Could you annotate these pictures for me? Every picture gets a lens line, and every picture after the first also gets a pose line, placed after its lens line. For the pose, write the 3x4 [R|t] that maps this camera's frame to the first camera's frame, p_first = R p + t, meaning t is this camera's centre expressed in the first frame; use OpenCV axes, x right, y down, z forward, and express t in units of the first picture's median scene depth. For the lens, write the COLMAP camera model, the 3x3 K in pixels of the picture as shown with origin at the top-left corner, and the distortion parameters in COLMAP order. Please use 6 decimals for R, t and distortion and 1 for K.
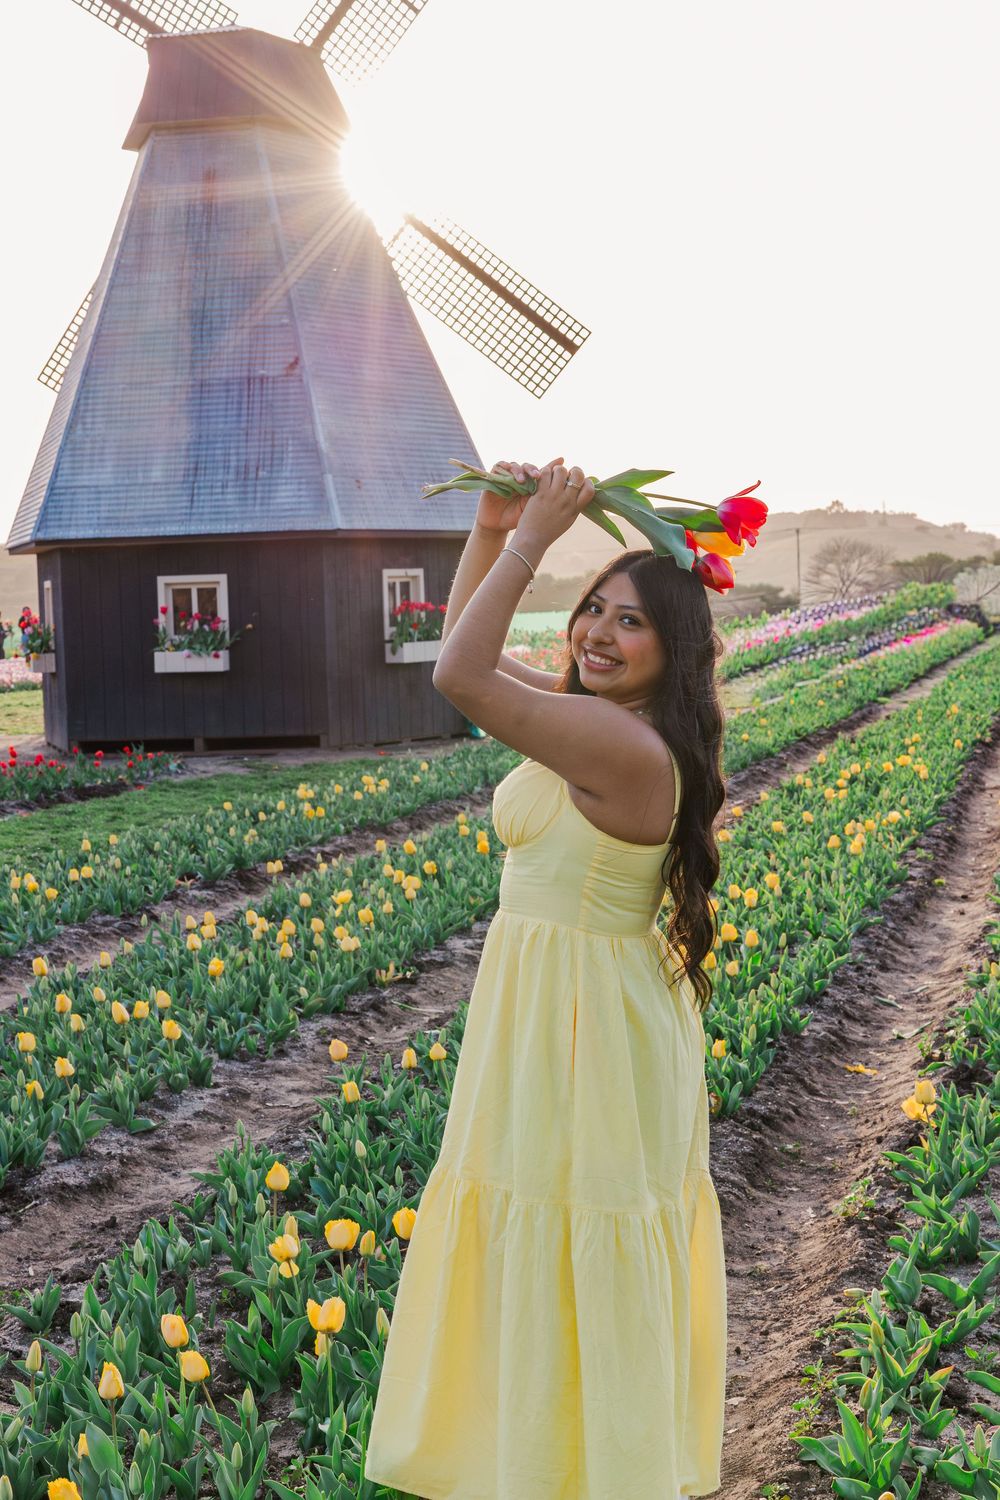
lens RADIAL K [[2435.9, 0, 500.0], [0, 2435.9, 750.0], [0, 0, 1]] dist [0.025073, 0.012734]
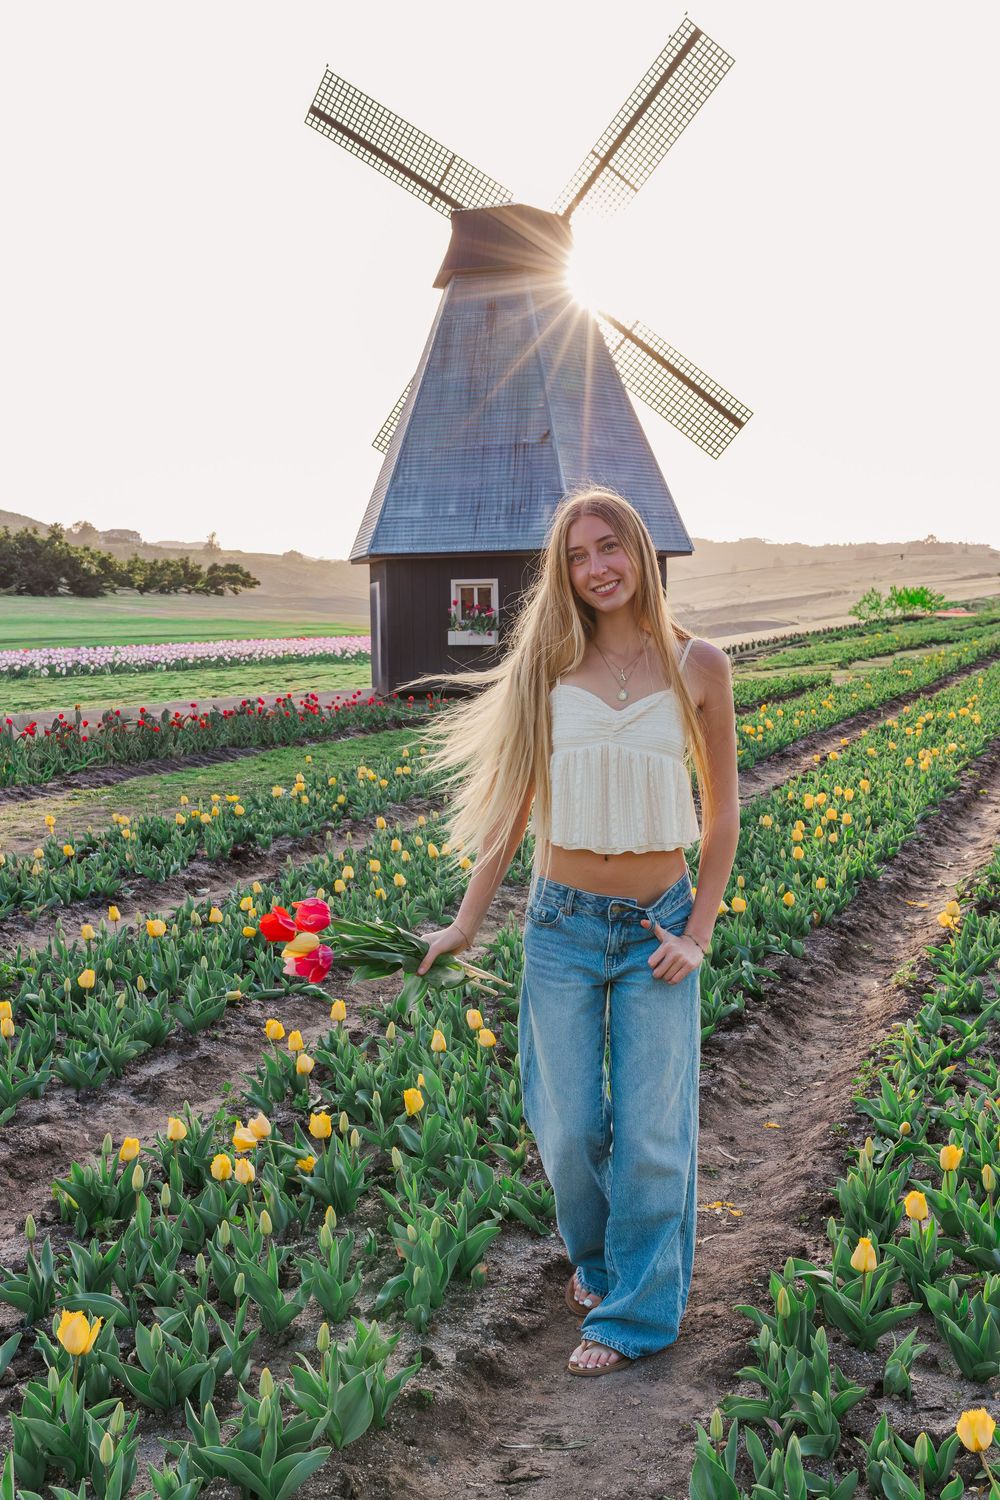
lens RADIAL K [[1715.1, 0, 500.0], [0, 1715.1, 750.0], [0, 0, 1]] dist [-0.002766, 0.006342]
pose [[0.994127, 0.021961, -0.105966, 0.001125], [-0.019362, 0.999487, 0.025496, 0.009098], [0.106472, -0.023295, 0.994043, -0.054634]]
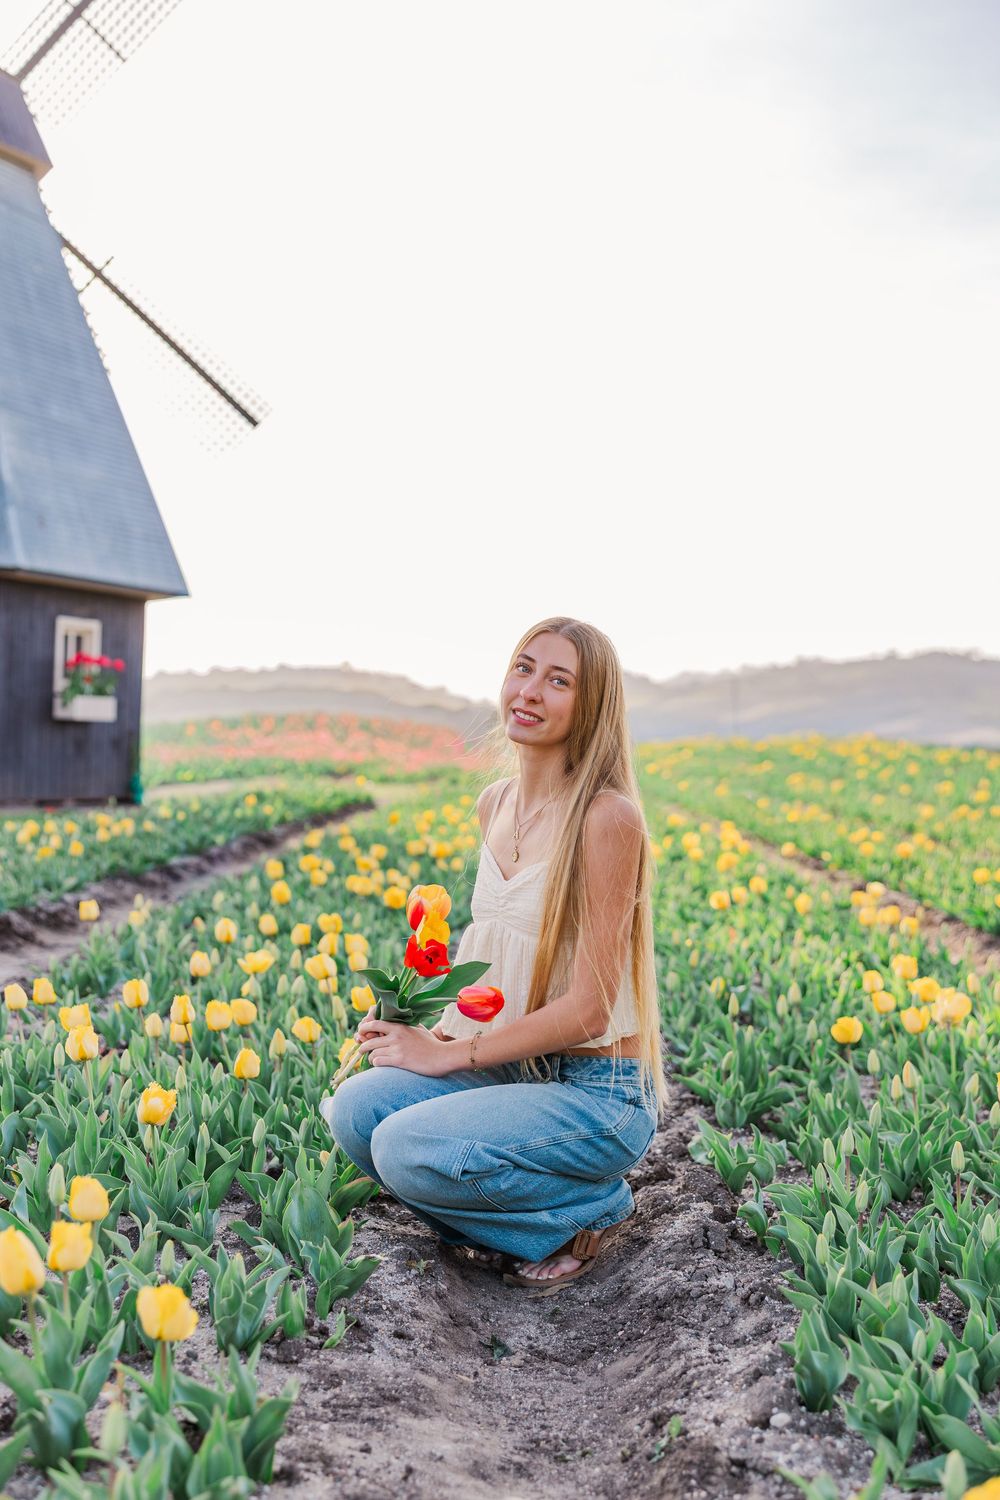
lens RADIAL K [[1986.6, 0, 500.0], [0, 1986.6, 750.0], [0, 0, 1]] dist [0.013859, 0.035580]
pose [[0.973016, 0.066770, 0.220865, -0.100810], [-0.054345, 0.996604, -0.061869, 0.031226], [-0.224246, 0.048197, 0.973340, 0.451950]]
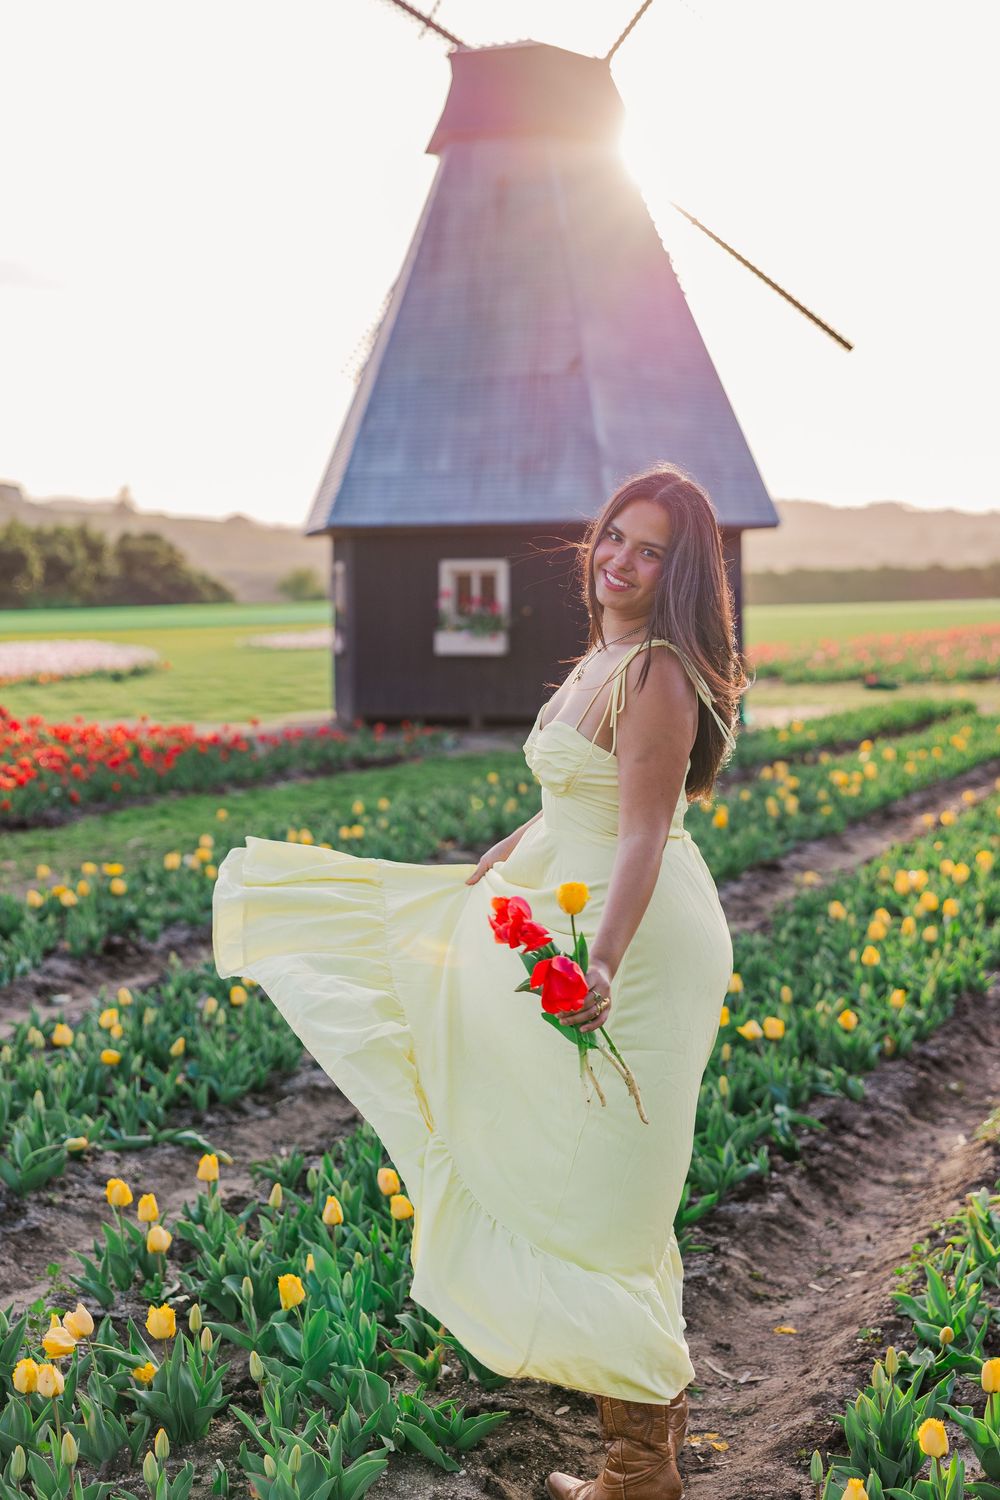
lens RADIAL K [[2428.2, 0, 498.6], [0, 2428.2, 726.3], [0, 0, 1]] dist [0.015597, -0.053215]
pose [[0.992459, 0.027862, -0.119371, 0.022532], [-0.028349, 0.999595, -0.002387, 0.003327], [0.119256, 0.005753, 0.992847, -0.077287]]
